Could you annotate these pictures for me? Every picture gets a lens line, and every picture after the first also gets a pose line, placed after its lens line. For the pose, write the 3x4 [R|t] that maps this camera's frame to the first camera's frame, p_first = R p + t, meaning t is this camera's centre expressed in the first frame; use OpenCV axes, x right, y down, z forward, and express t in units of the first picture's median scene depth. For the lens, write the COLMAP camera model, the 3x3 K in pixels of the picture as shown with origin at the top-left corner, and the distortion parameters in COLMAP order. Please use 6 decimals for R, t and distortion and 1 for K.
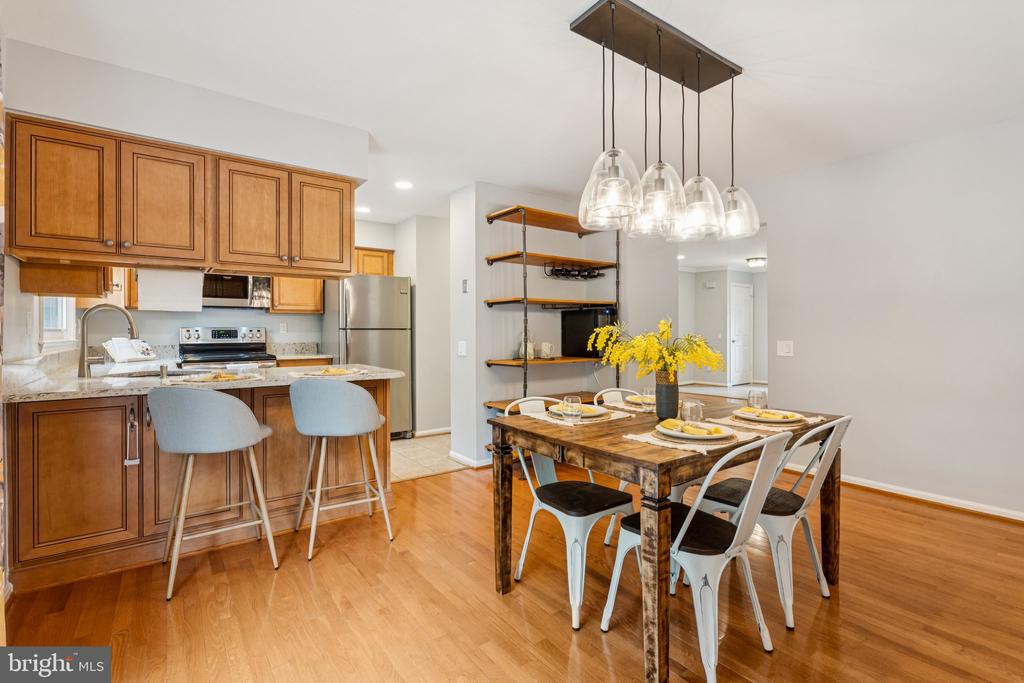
lens RADIAL K [[475.7, 0, 515.0], [0, 475.7, 337.2], [0, 0, 1]] dist [-0.000988, -0.000126]
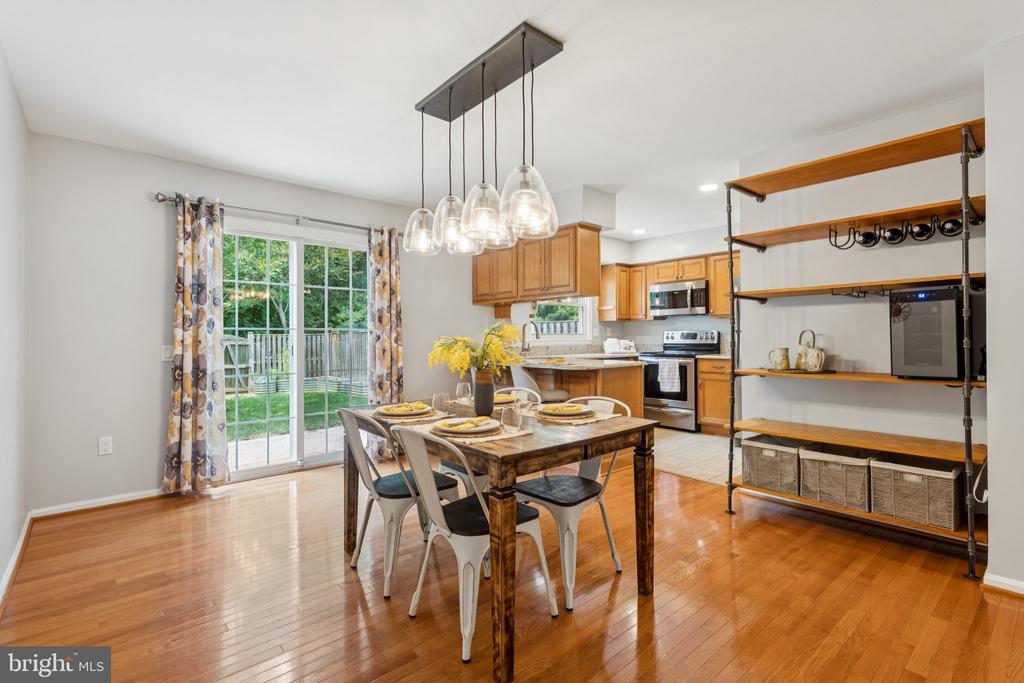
lens RADIAL K [[475.7, 0, 517.3], [0, 475.7, 336.8], [0, 0, 1]] dist [-0.000988, -0.000126]
pose [[0.065568, 0.001249, -0.997847, 0.680745], [-0.001023, 0.999999, 0.001184, -0.006352], [0.997848, 0.000943, 0.065570, 0.486623]]
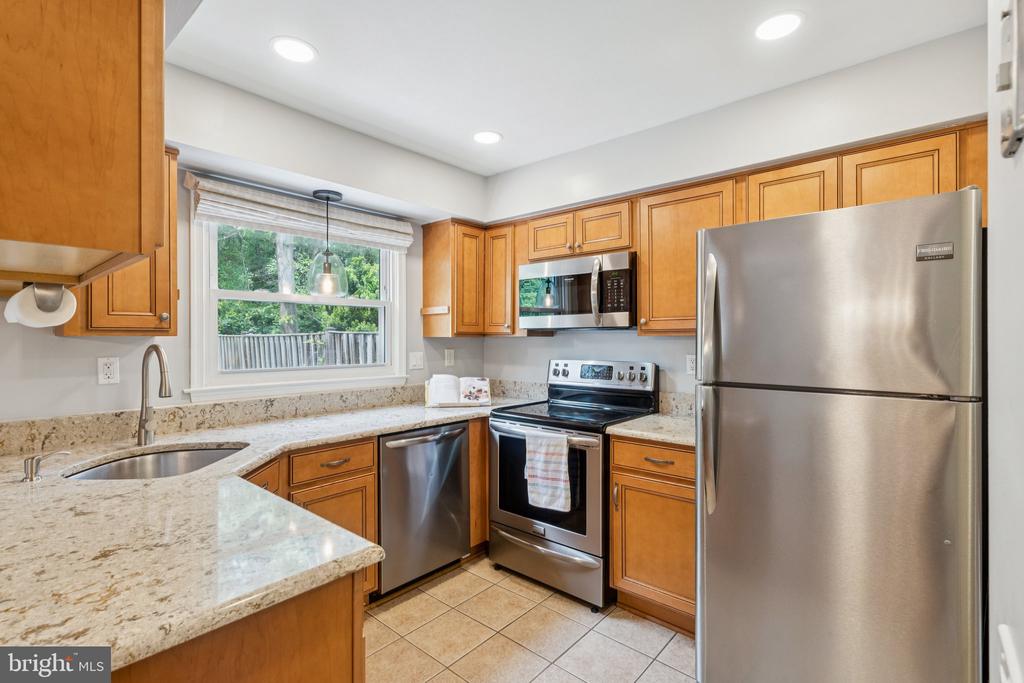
lens RADIAL K [[475.7, 0, 512.5], [0, 475.7, 335.9], [0, 0, 1]] dist [-0.000988, -0.000126]
pose [[0.191616, -0.001180, -0.981469, -0.029591], [-0.010490, 0.999940, -0.003251, -0.053874], [0.981414, 0.010919, 0.191592, 0.828635]]
